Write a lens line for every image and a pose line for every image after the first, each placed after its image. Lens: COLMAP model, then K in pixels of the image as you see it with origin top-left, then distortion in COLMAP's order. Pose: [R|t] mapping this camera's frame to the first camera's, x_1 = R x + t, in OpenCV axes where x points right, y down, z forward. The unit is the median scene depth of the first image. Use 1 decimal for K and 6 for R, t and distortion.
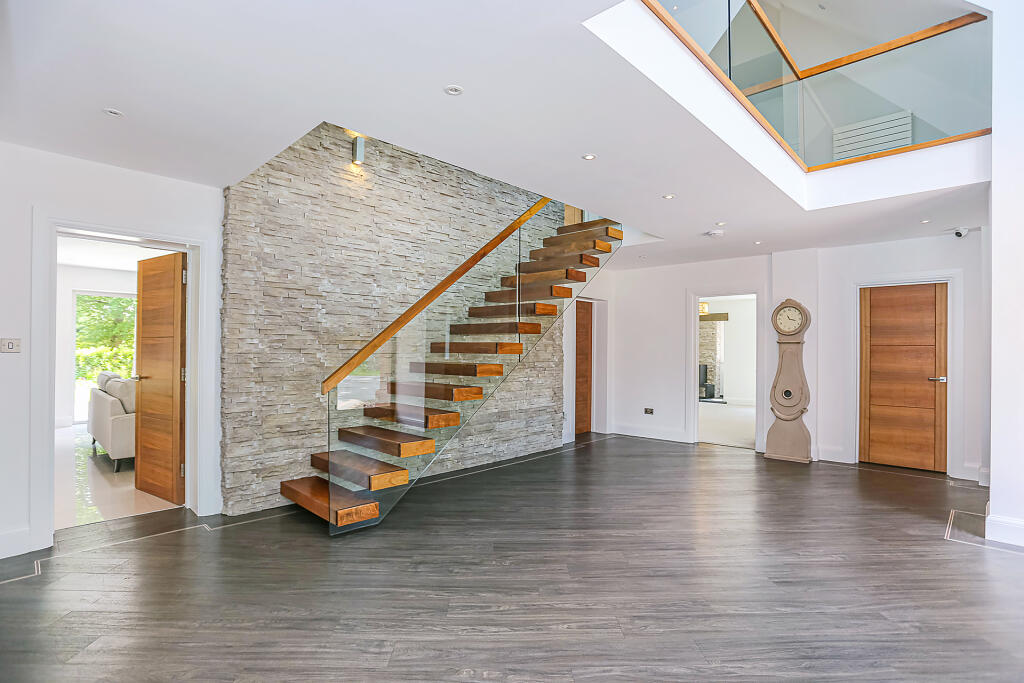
lens RADIAL K [[503.7, 0, 508.7], [0, 503.7, 339.2], [0, 0, 1]] dist [-0.079120, 0.029869]
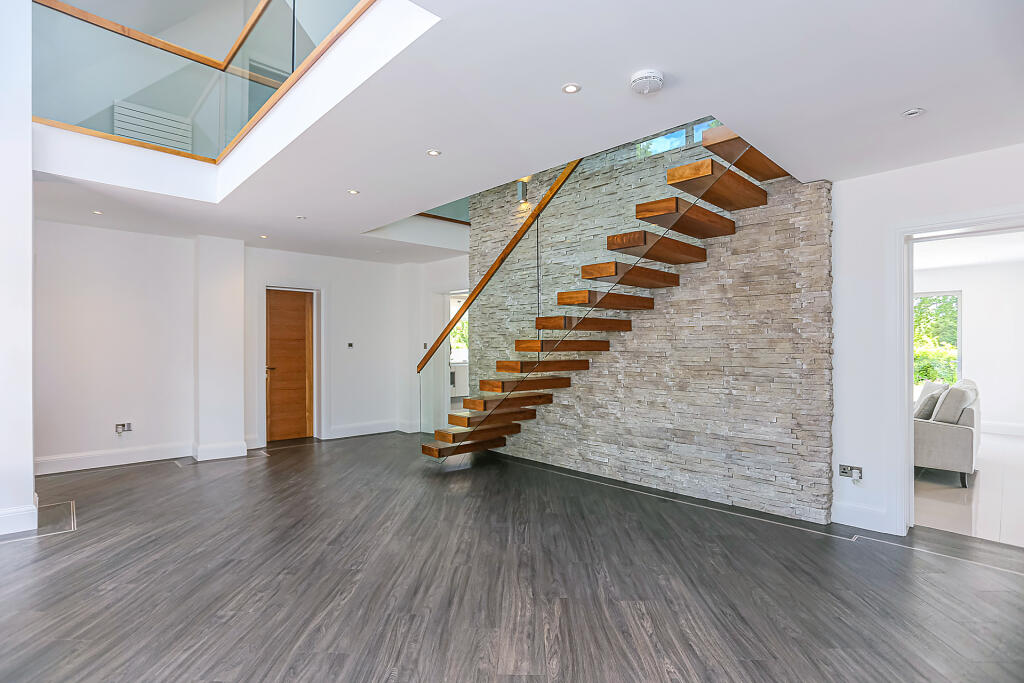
lens RADIAL K [[503.7, 0, 508.7], [0, 503.7, 339.2], [0, 0, 1]] dist [-0.079120, 0.029869]
pose [[-0.051814, -0.020470, -0.998447, 0.831448], [0.015356, 0.999655, -0.021292, 0.022431], [0.998539, -0.016435, -0.051482, 0.868059]]
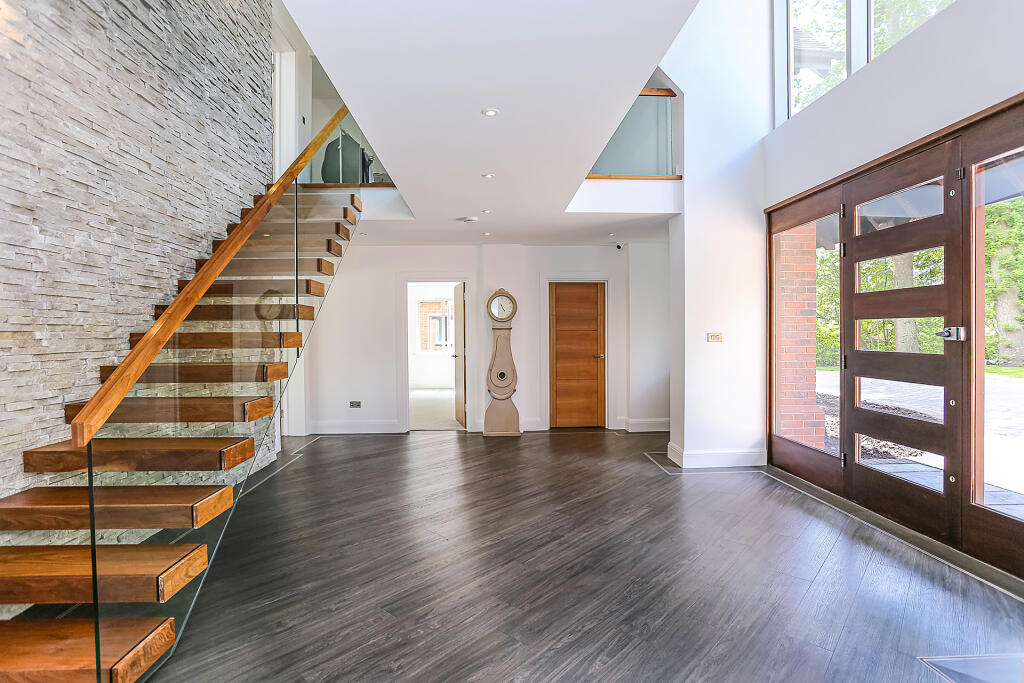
lens RADIAL K [[507.2, 0, 512.0], [0, 507.2, 341.5], [0, 0, 1]] dist [-0.077404, 0.029628]
pose [[0.683168, -0.023992, 0.729867, -0.265102], [-0.000592, 0.999442, 0.033407, -0.003367], [-0.730261, -0.023255, 0.682772, 0.233682]]
